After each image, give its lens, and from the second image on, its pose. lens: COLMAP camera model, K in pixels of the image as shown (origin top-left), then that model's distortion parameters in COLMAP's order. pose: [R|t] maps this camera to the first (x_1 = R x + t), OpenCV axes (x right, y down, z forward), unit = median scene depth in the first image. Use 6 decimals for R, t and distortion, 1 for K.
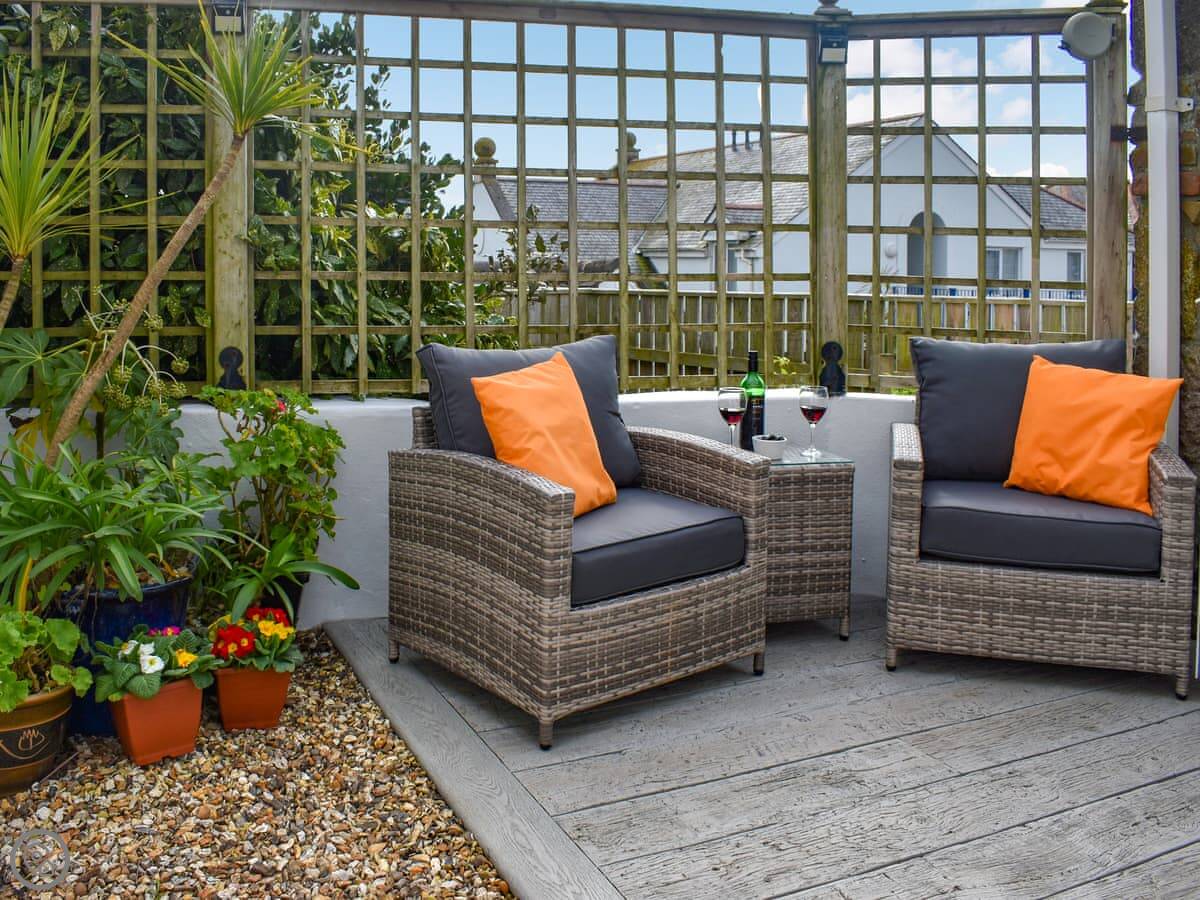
lens RADIAL K [[4475.5, 0, 599.4], [0, 4475.5, 523.4], [0, 0, 1]] dist [-0.866961, -3.073819]
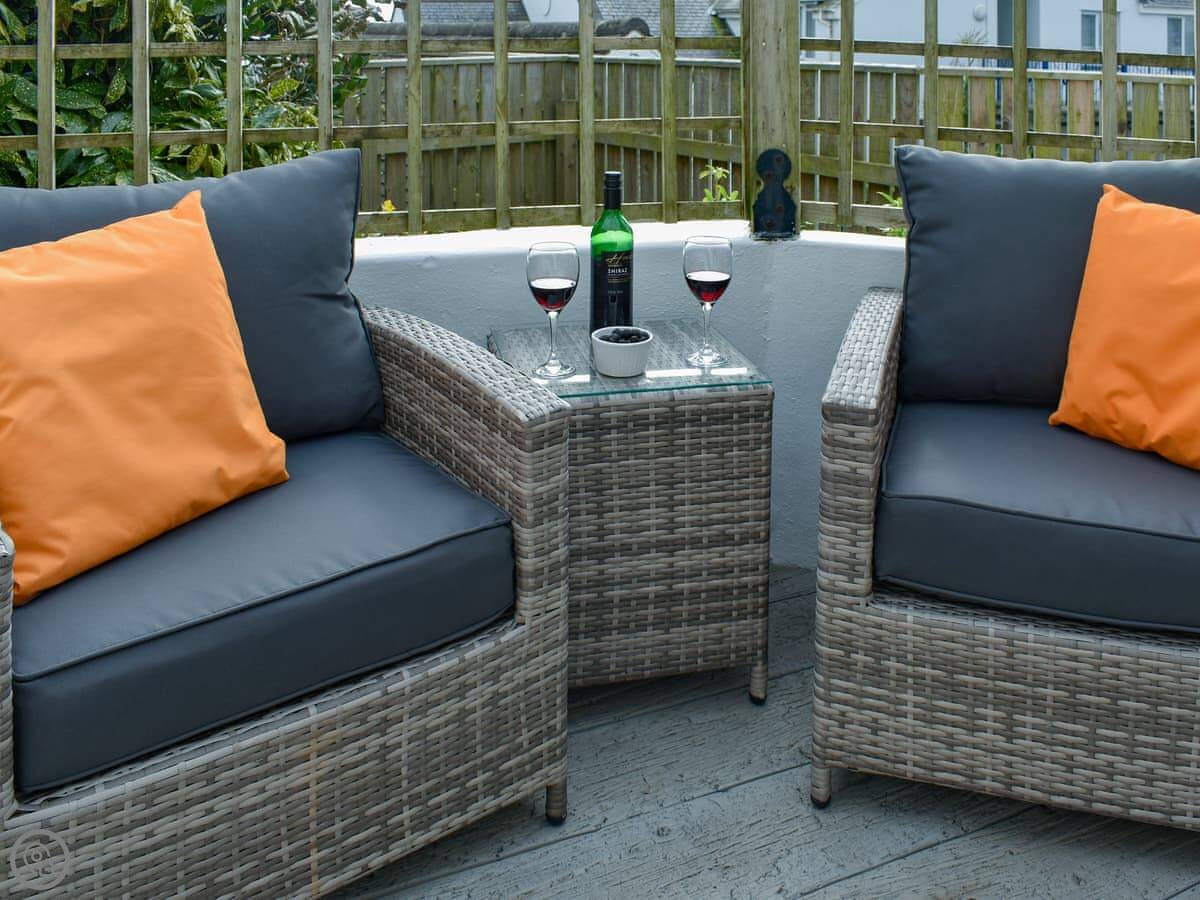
lens RADIAL K [[4475.5, 0, 599.4], [0, 4475.5, 523.4], [0, 0, 1]] dist [-0.866961, -3.073819]
pose [[0.999707, -0.000922, -0.024169, 0.052693], [0.002218, 0.998557, 0.053656, -0.027574], [0.024084, -0.053694, 0.998267, 0.489143]]
